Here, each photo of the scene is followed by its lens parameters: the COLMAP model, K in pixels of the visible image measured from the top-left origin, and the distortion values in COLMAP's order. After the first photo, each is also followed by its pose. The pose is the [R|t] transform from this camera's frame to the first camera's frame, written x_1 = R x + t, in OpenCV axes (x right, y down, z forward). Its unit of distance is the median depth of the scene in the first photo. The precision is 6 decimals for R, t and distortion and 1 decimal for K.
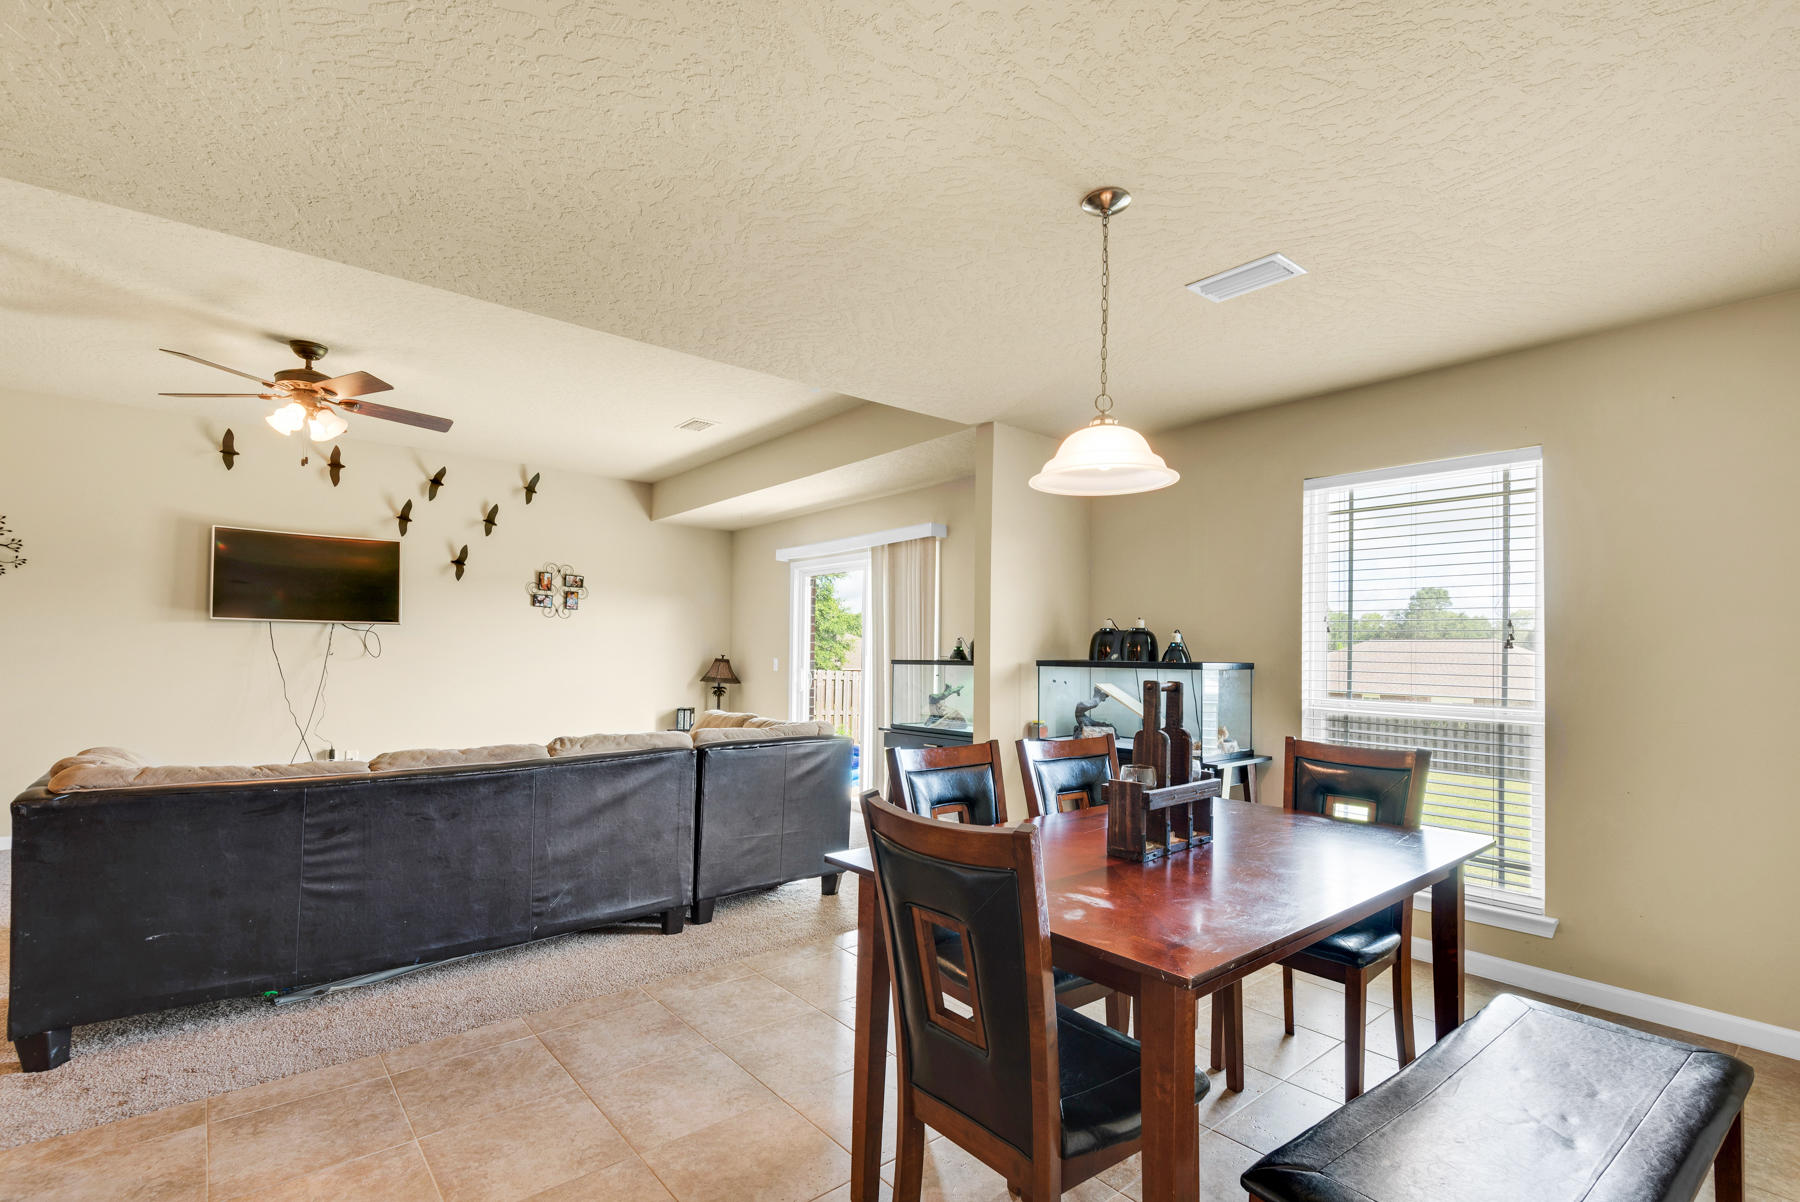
lens RADIAL K [[820.8, 0, 873.8], [0, 820.8, 617.3], [0, 0, 1]] dist [0.024489, -0.012203]
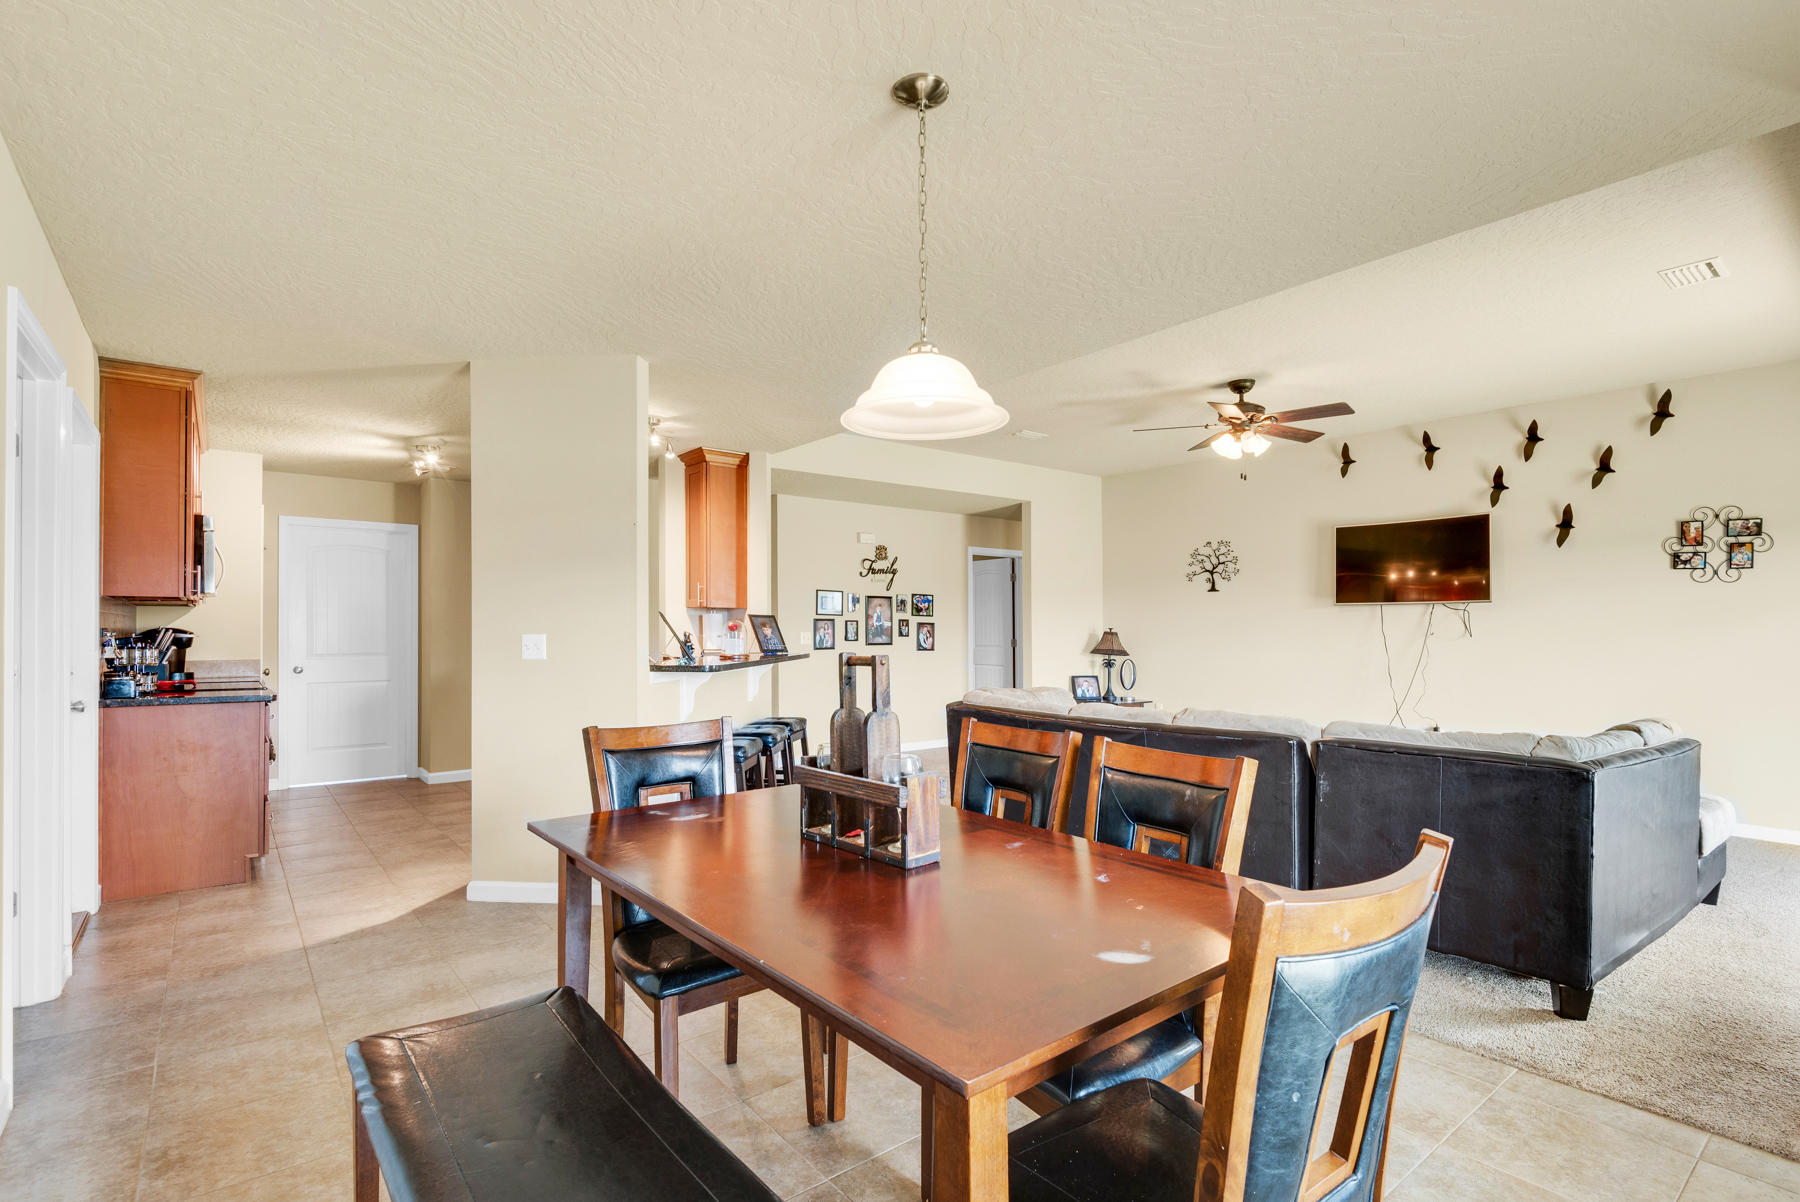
lens RADIAL K [[859.1, 0, 891.1], [0, 859.1, 638.8], [0, 0, 1]] dist [-0.018477, -0.001132]
pose [[-0.032490, 0.001670, -0.999471, 0.407437], [0.044689, 0.999001, 0.000217, 0.019535], [0.998472, -0.044658, -0.032533, 0.343886]]
